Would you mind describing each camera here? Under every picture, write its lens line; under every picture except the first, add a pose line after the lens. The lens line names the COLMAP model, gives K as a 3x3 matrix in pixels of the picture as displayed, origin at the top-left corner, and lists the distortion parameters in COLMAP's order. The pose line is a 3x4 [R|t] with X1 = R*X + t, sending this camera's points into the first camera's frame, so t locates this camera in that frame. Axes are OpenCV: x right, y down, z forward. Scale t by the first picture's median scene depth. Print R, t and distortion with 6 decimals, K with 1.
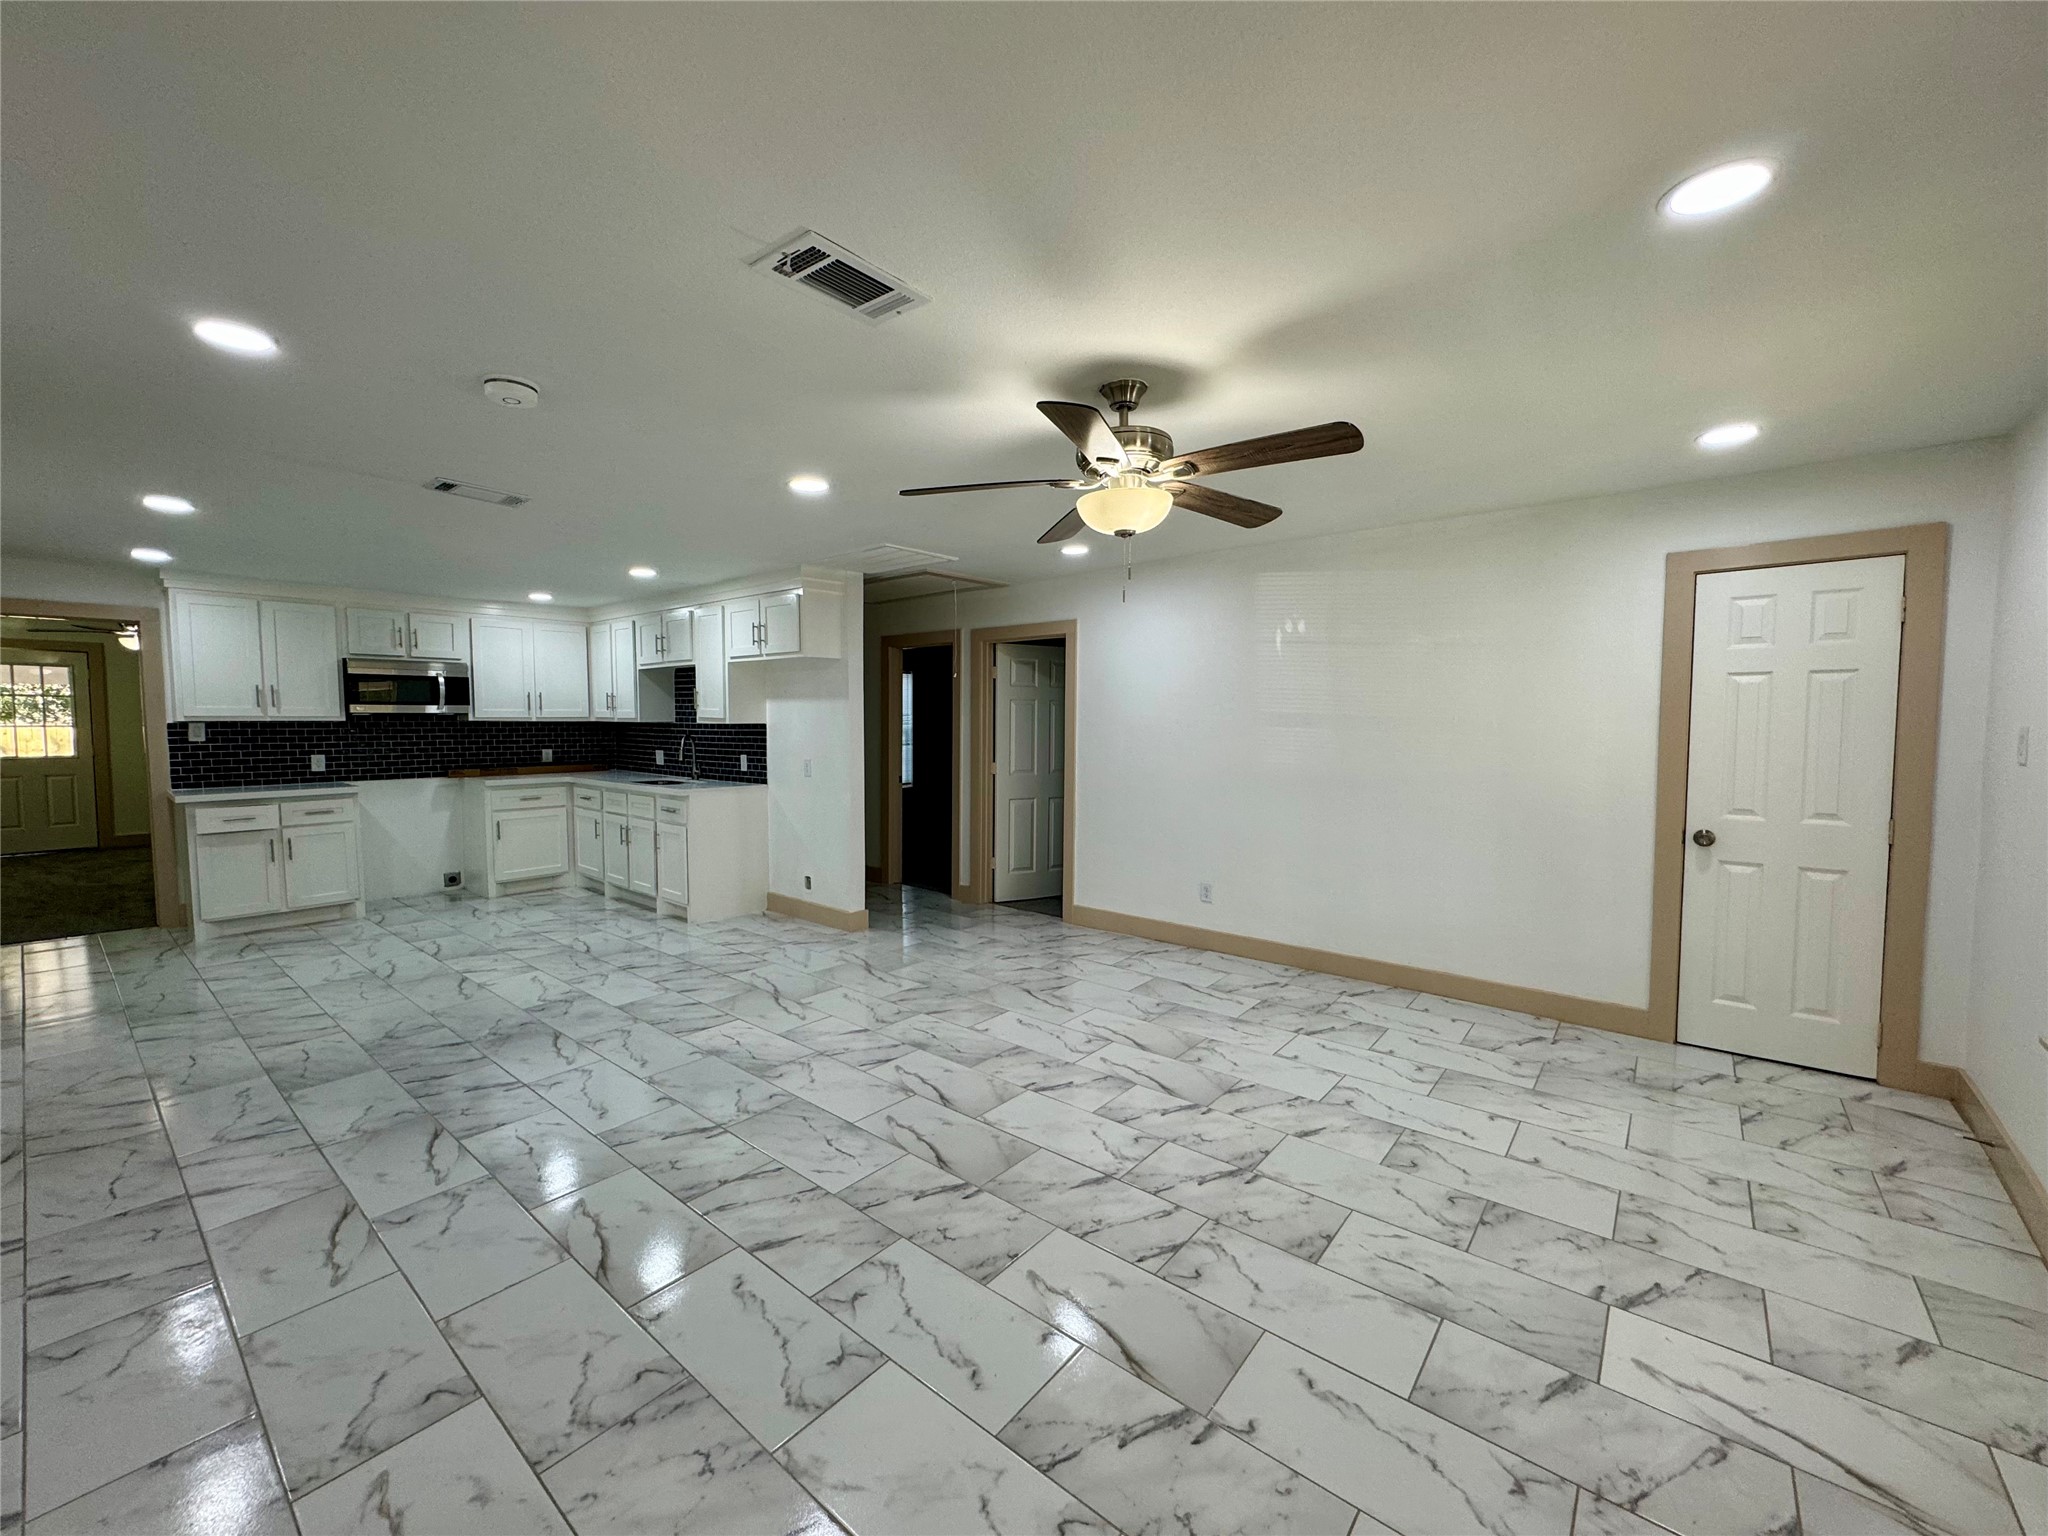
lens RADIAL K [[823.6, 0, 1028.0], [0, 823.6, 771.2], [0, 0, 1]] dist [0.001682, 0.000437]
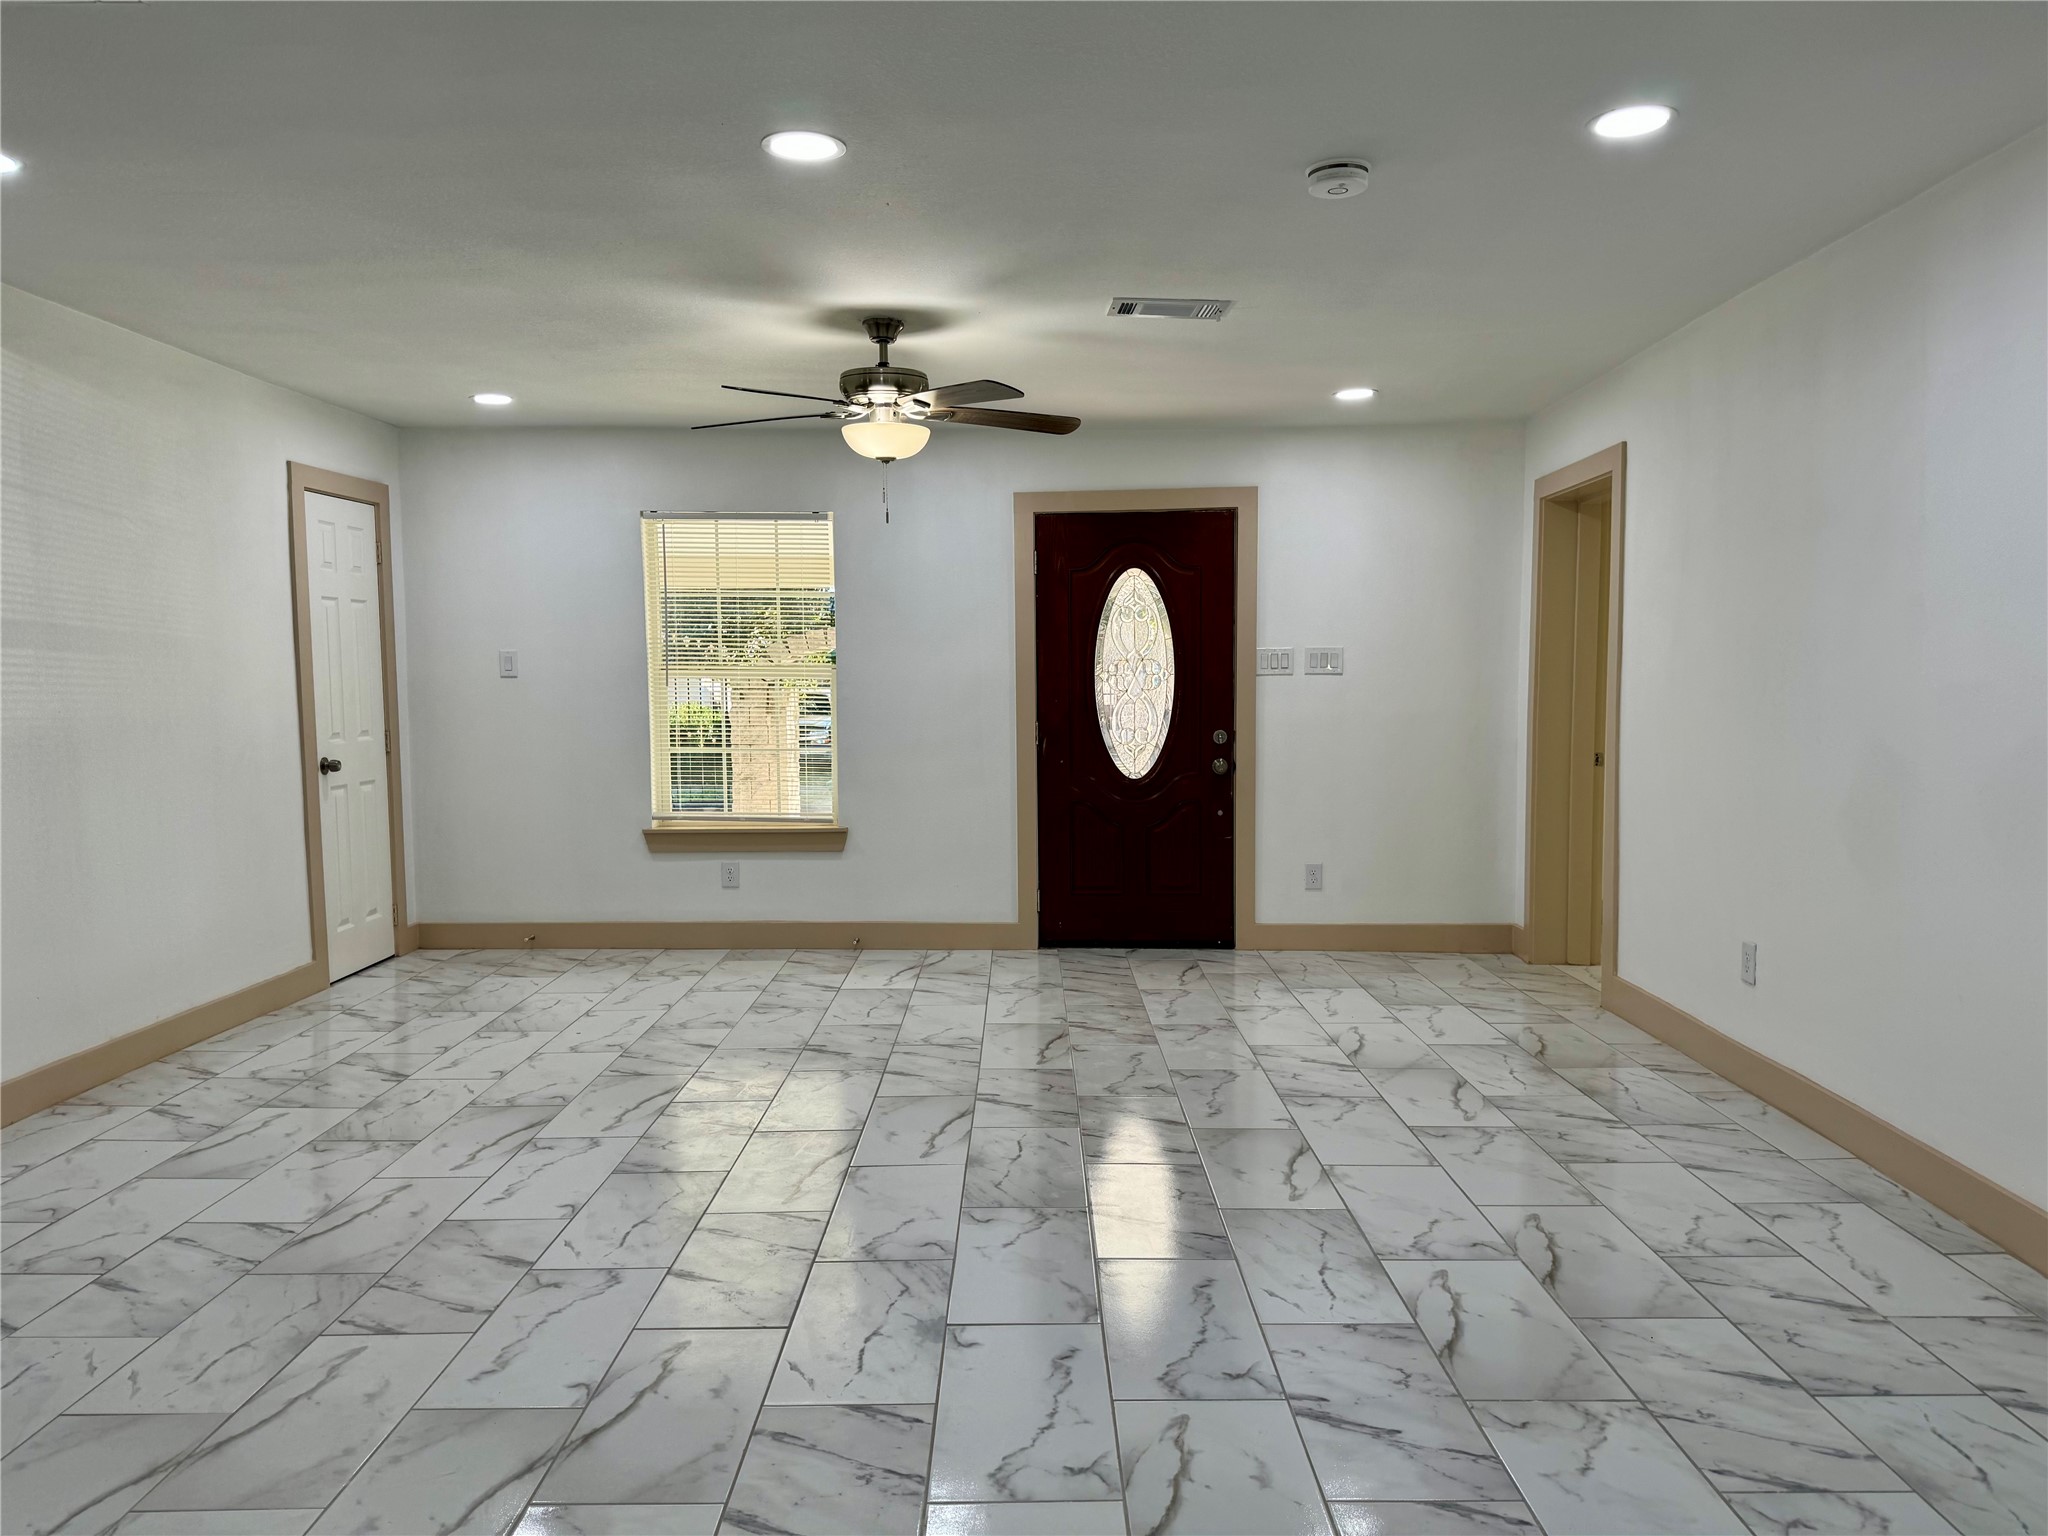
lens RADIAL K [[1457.3, 0, 1016.4], [0, 1457.3, 777.6], [0, 0, 1]] dist [0.058477, -0.056631]
pose [[-0.632442, -0.050532, 0.772958, -2.174770], [0.057089, 0.992115, 0.111570, -0.109139], [-0.772501, 0.114689, -0.624570, 3.060128]]
